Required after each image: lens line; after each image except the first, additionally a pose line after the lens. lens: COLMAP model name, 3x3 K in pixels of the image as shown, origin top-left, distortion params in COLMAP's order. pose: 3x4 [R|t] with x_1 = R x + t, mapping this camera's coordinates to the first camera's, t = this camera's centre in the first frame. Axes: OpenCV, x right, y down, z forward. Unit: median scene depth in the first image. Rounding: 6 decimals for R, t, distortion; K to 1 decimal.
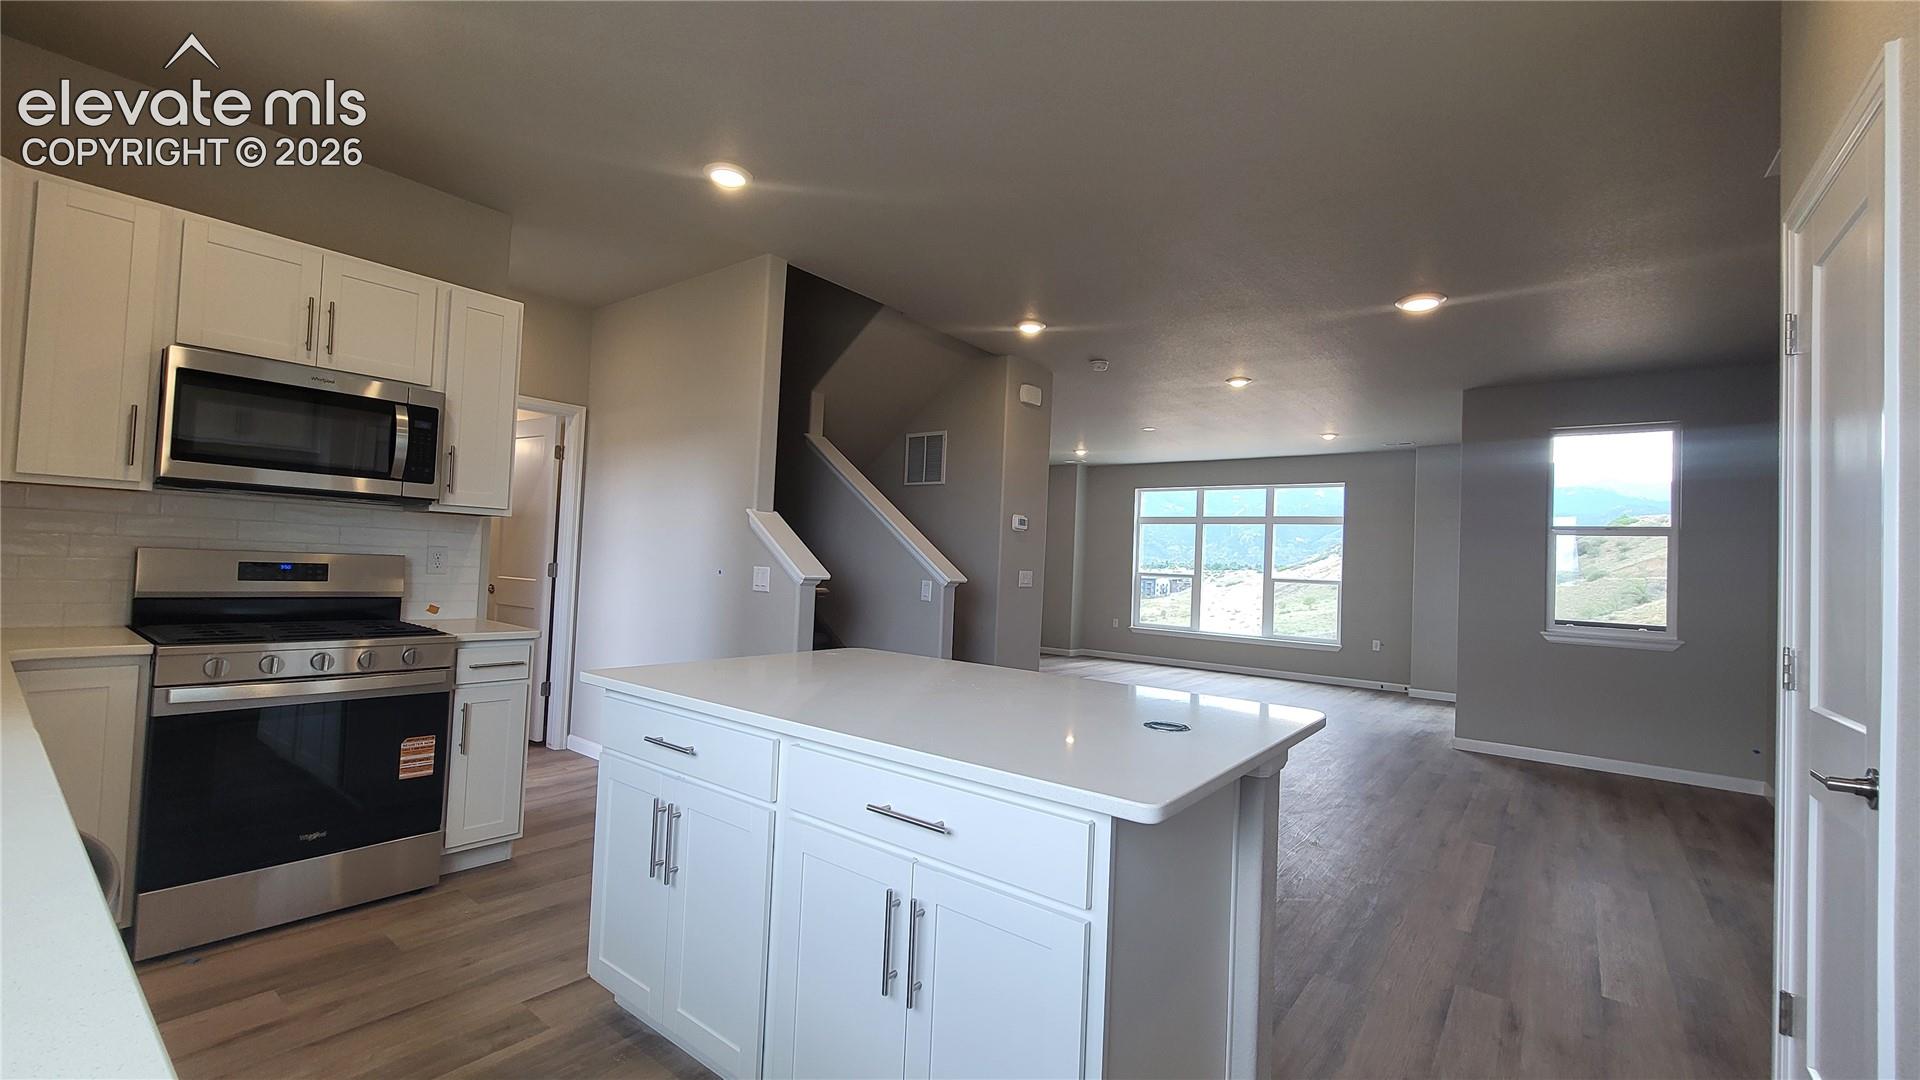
lens RADIAL K [[784.6, 0, 964.7], [0, 784.6, 543.4], [0, 0, 1]] dist [-0.000551, 0.000581]
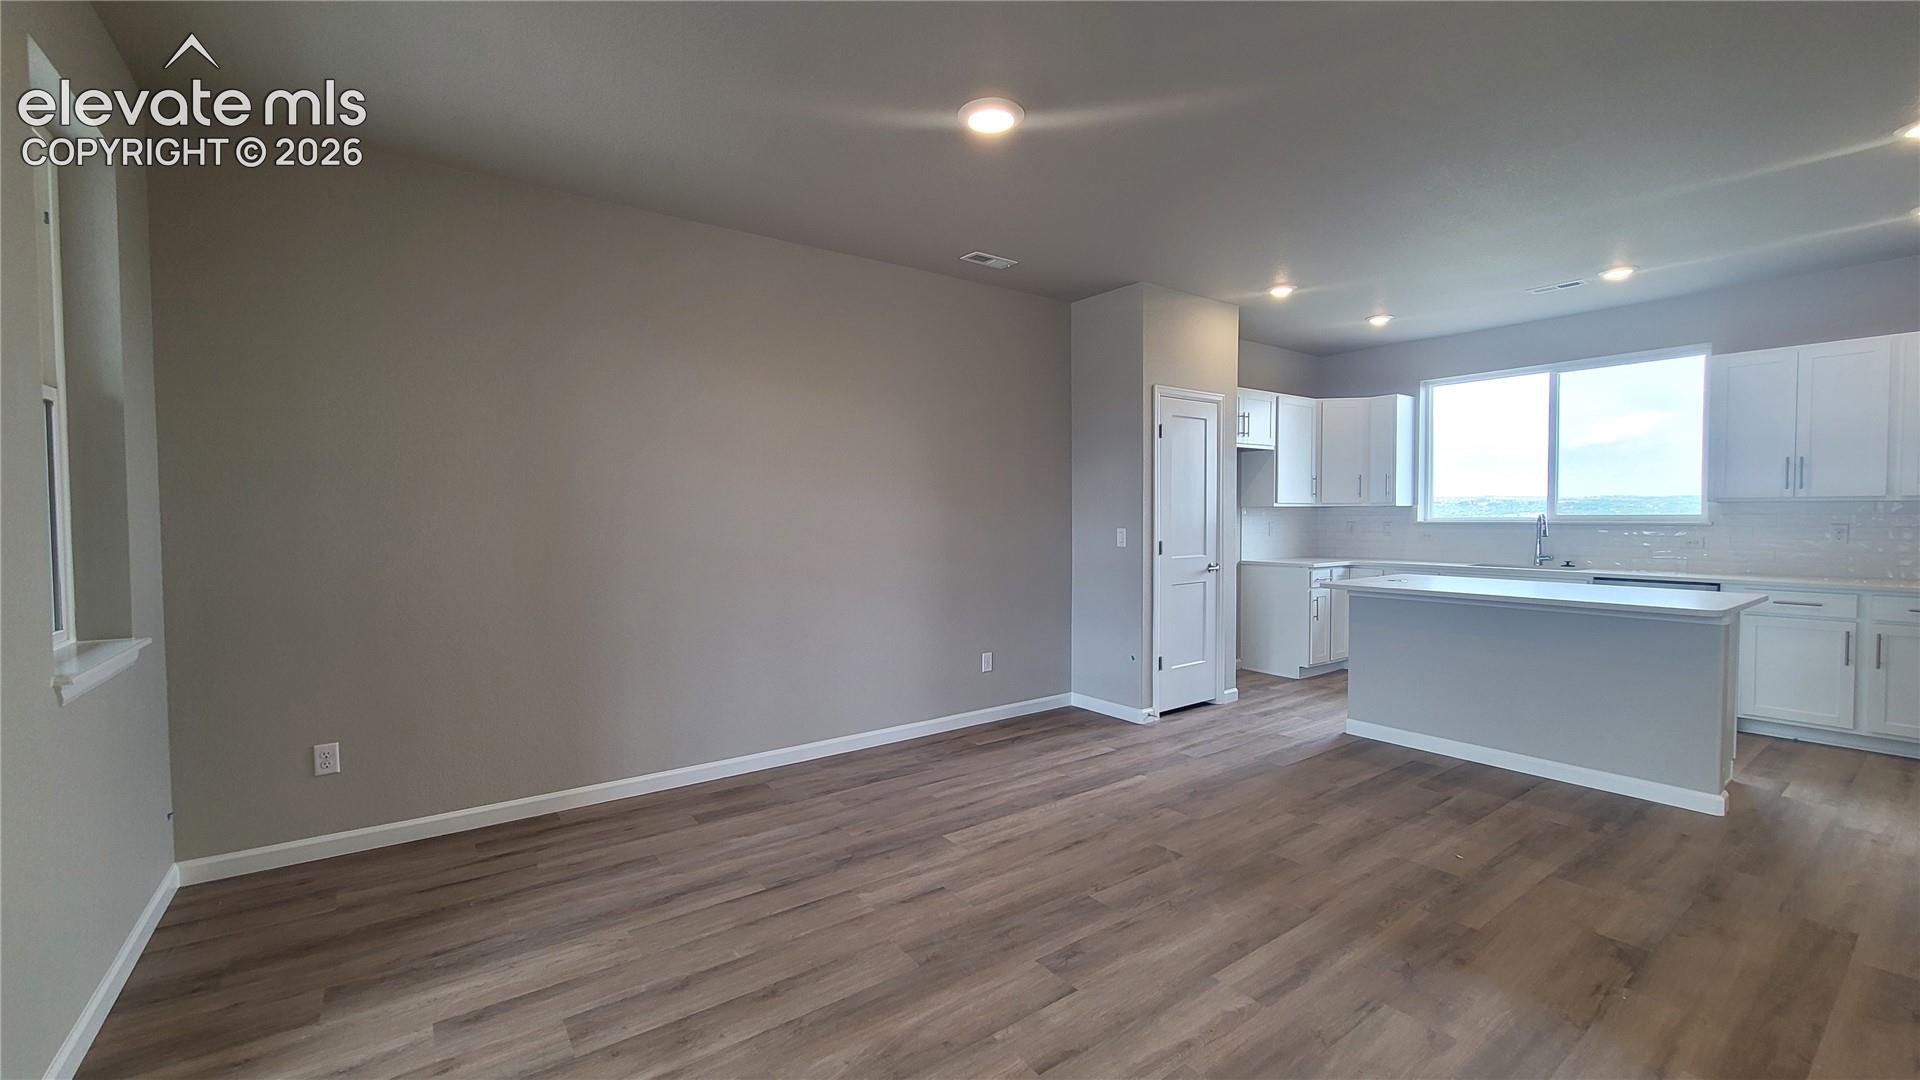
lens RADIAL K [[784.6, 0, 964.7], [0, 784.6, 543.4], [0, 0, 1]] dist [-0.000551, 0.000581]
pose [[-0.962118, -0.047093, 0.268537, 0.585290], [-0.043042, 0.998853, 0.020958, 0.066714], [-0.269216, 0.008606, -0.963041, 2.413102]]
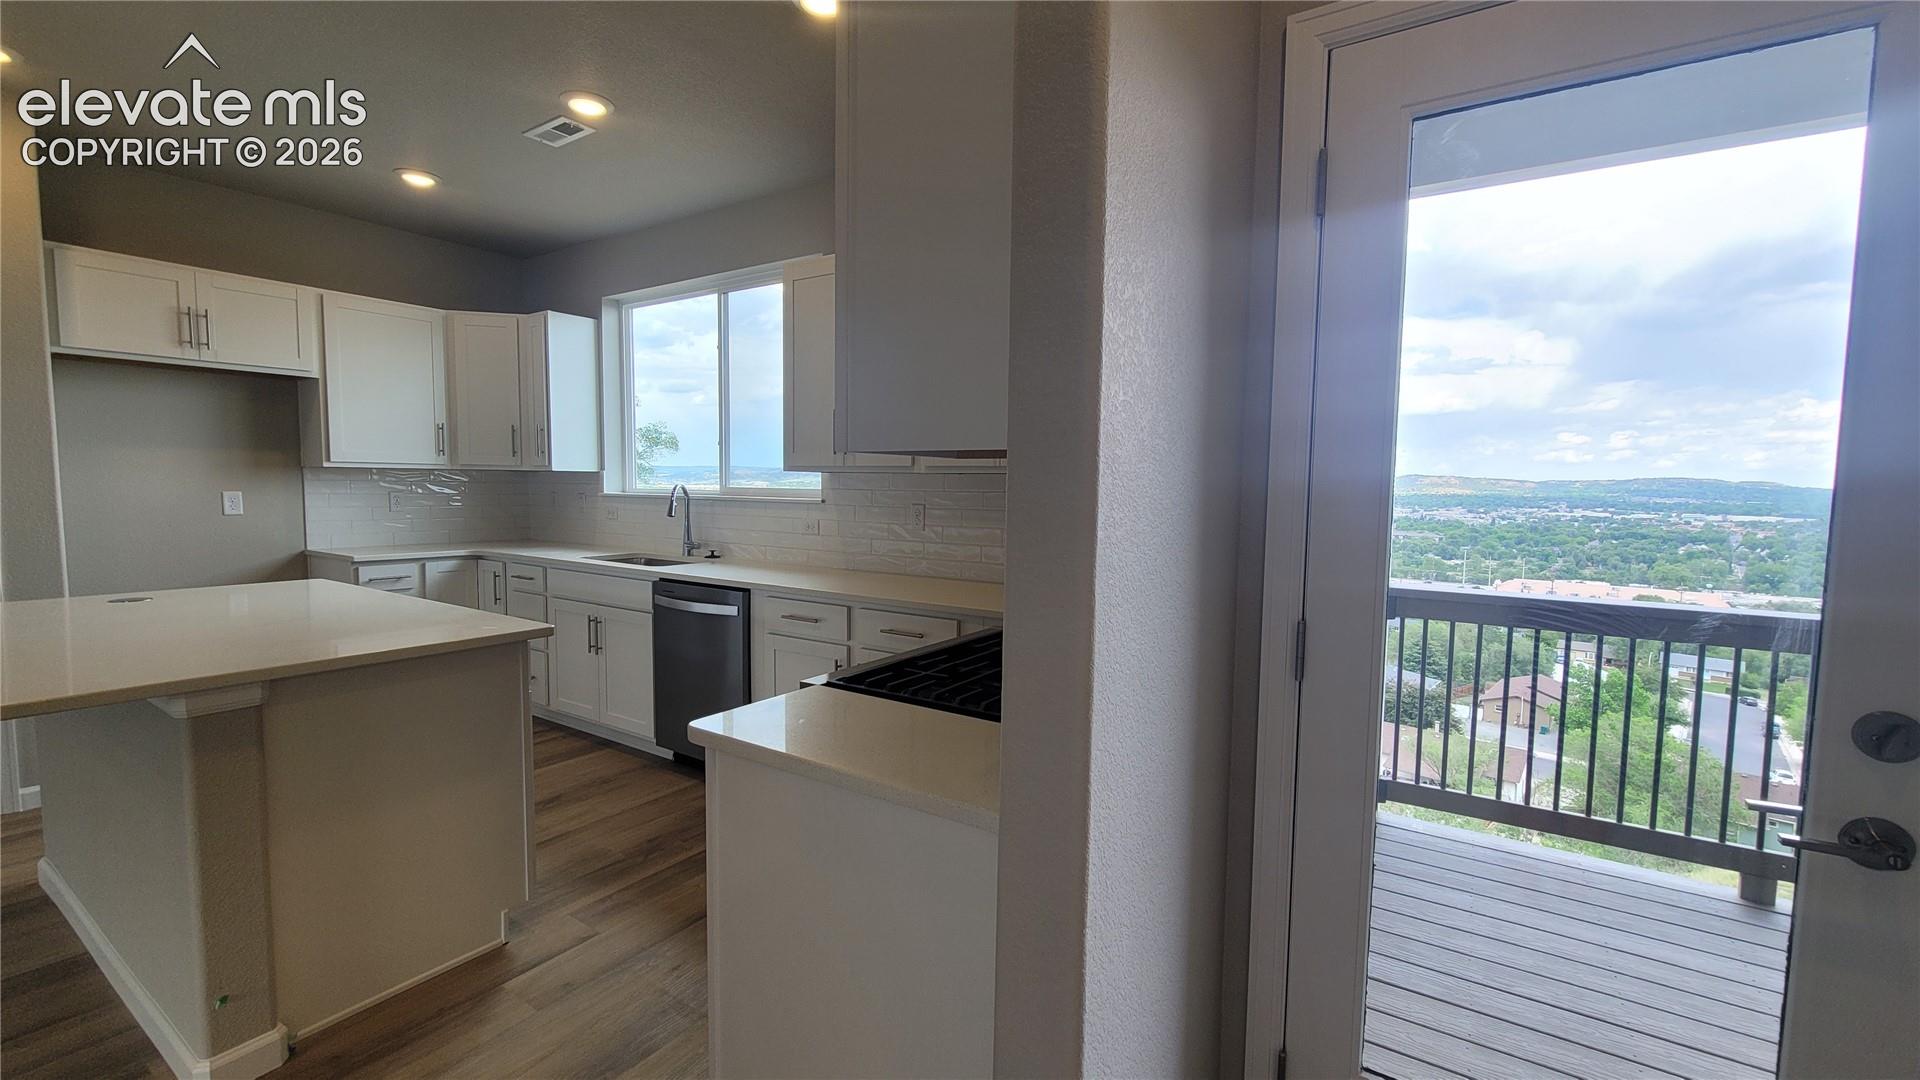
lens RADIAL K [[784.6, 0, 964.7], [0, 784.6, 543.4], [0, 0, 1]] dist [-0.000551, 0.000581]
pose [[-0.995952, -0.051951, -0.073358, -0.738844], [-0.055149, 0.997584, 0.042256, -0.015472], [0.070986, 0.046131, -0.996410, 1.553187]]
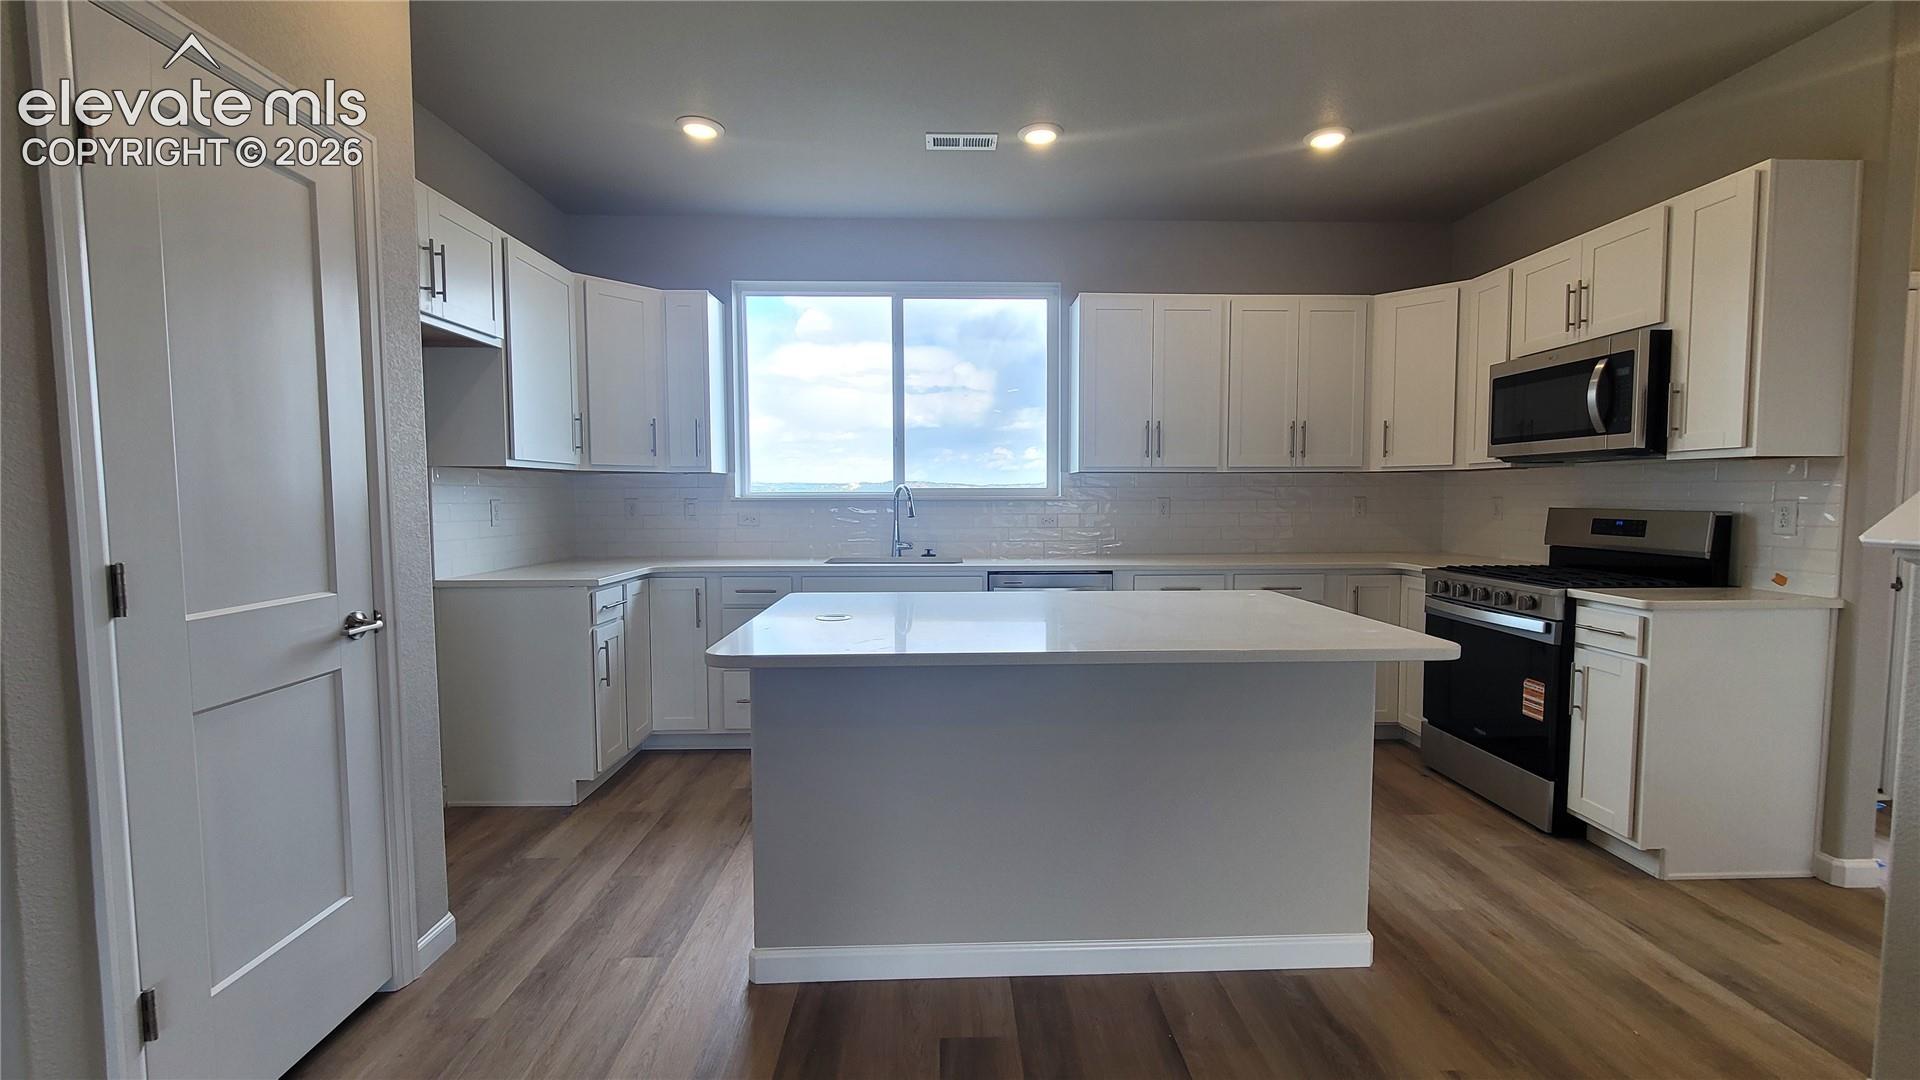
lens RADIAL K [[784.6, 0, 964.7], [0, 784.6, 543.4], [0, 0, 1]] dist [-0.000551, 0.000581]
pose [[-0.773905, -0.001451, -0.633300, 0.541463], [-0.012555, 0.999836, 0.013052, 0.055386], [0.633177, 0.018052, -0.773797, 1.269668]]
